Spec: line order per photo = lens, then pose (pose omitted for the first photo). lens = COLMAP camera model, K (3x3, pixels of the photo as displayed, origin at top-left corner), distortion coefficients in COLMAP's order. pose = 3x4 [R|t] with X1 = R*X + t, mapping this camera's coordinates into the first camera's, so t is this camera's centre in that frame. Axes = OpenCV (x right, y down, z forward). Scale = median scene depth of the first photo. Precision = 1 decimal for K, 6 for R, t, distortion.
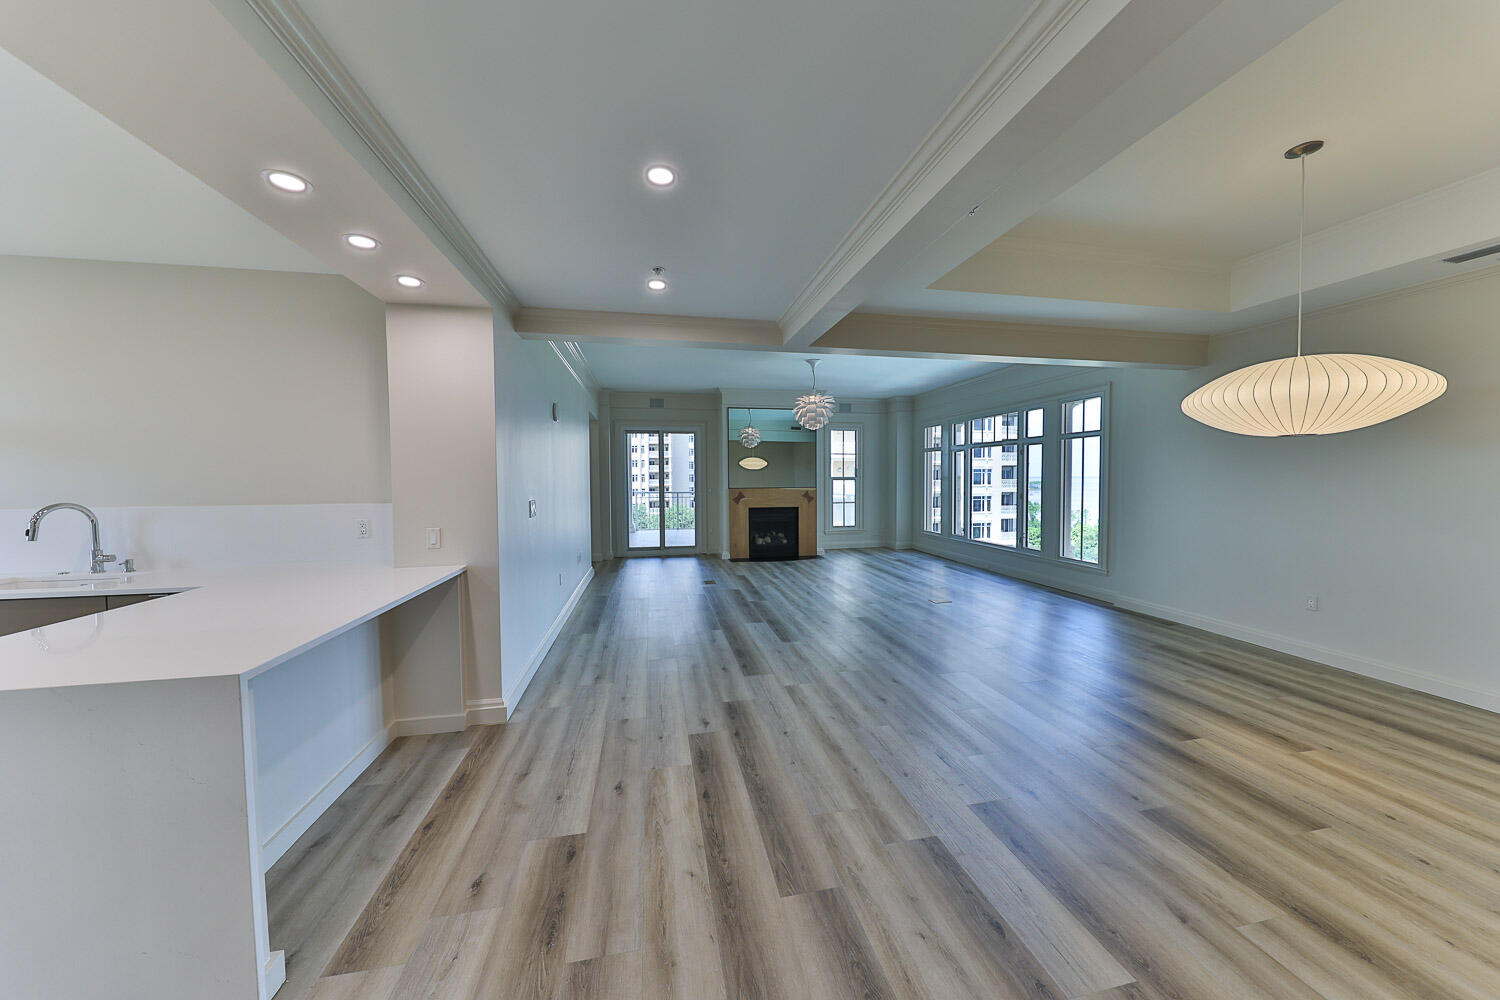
lens RADIAL K [[505.0, 0, 753.1], [0, 505.0, 495.3], [0, 0, 1]] dist [-0.000982, -0.002465]
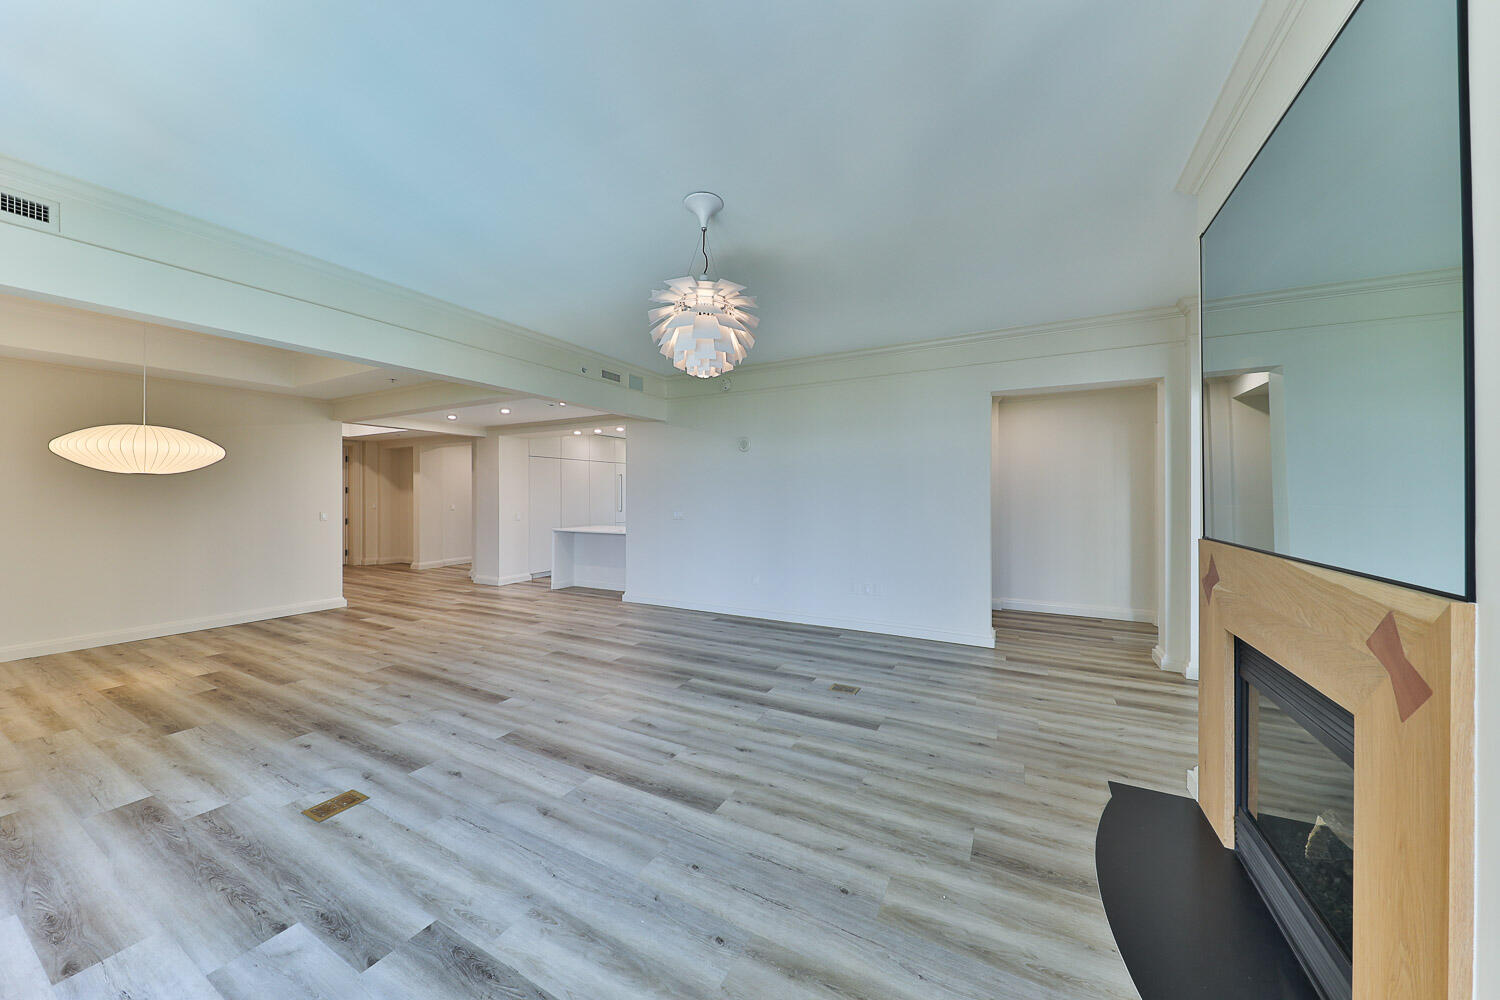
lens RADIAL K [[505.0, 0, 759.5], [0, 505.0, 490.7], [0, 0, 1]] dist [-0.000982, -0.002465]
pose [[-0.630383, 0.002331, -0.776280, 0.458418], [-0.020639, 0.999592, 0.019761, -0.058337], [0.776010, 0.028479, -0.630078, 1.477324]]
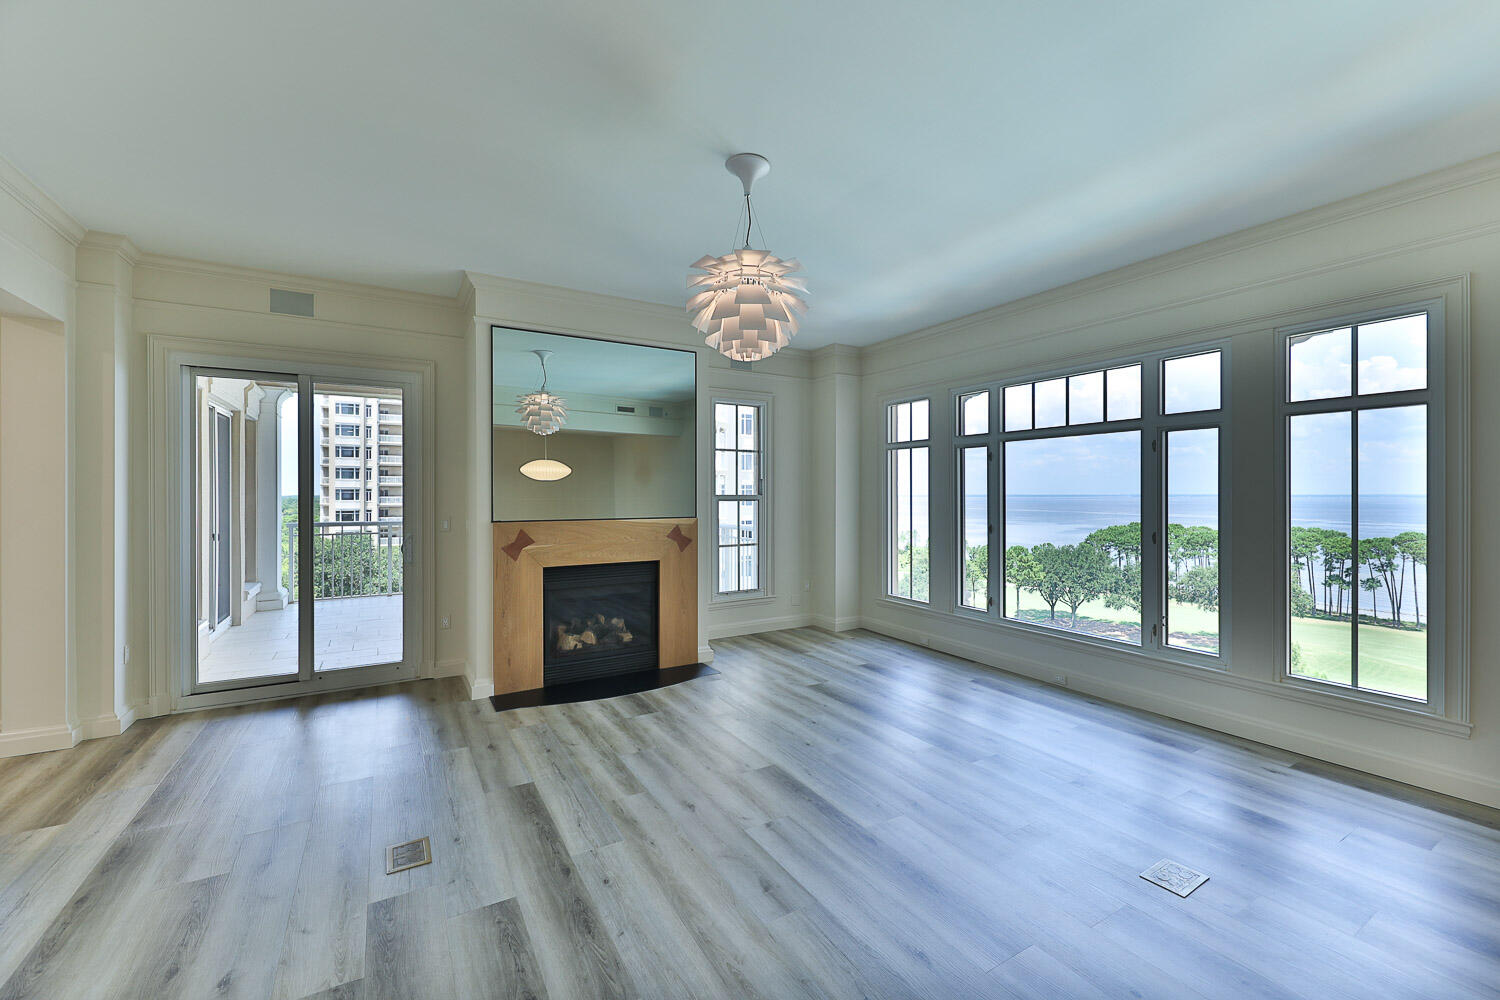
lens RADIAL K [[616.9, 0, 756.1], [0, 616.9, 492.1], [0, 0, 1]] dist [0.008241, -0.004323]
pose [[0.943056, 0.005646, 0.332585, -0.019667], [0.007456, 0.999246, -0.038104, -0.025666], [-0.332549, 0.038414, 0.942303, 0.686651]]
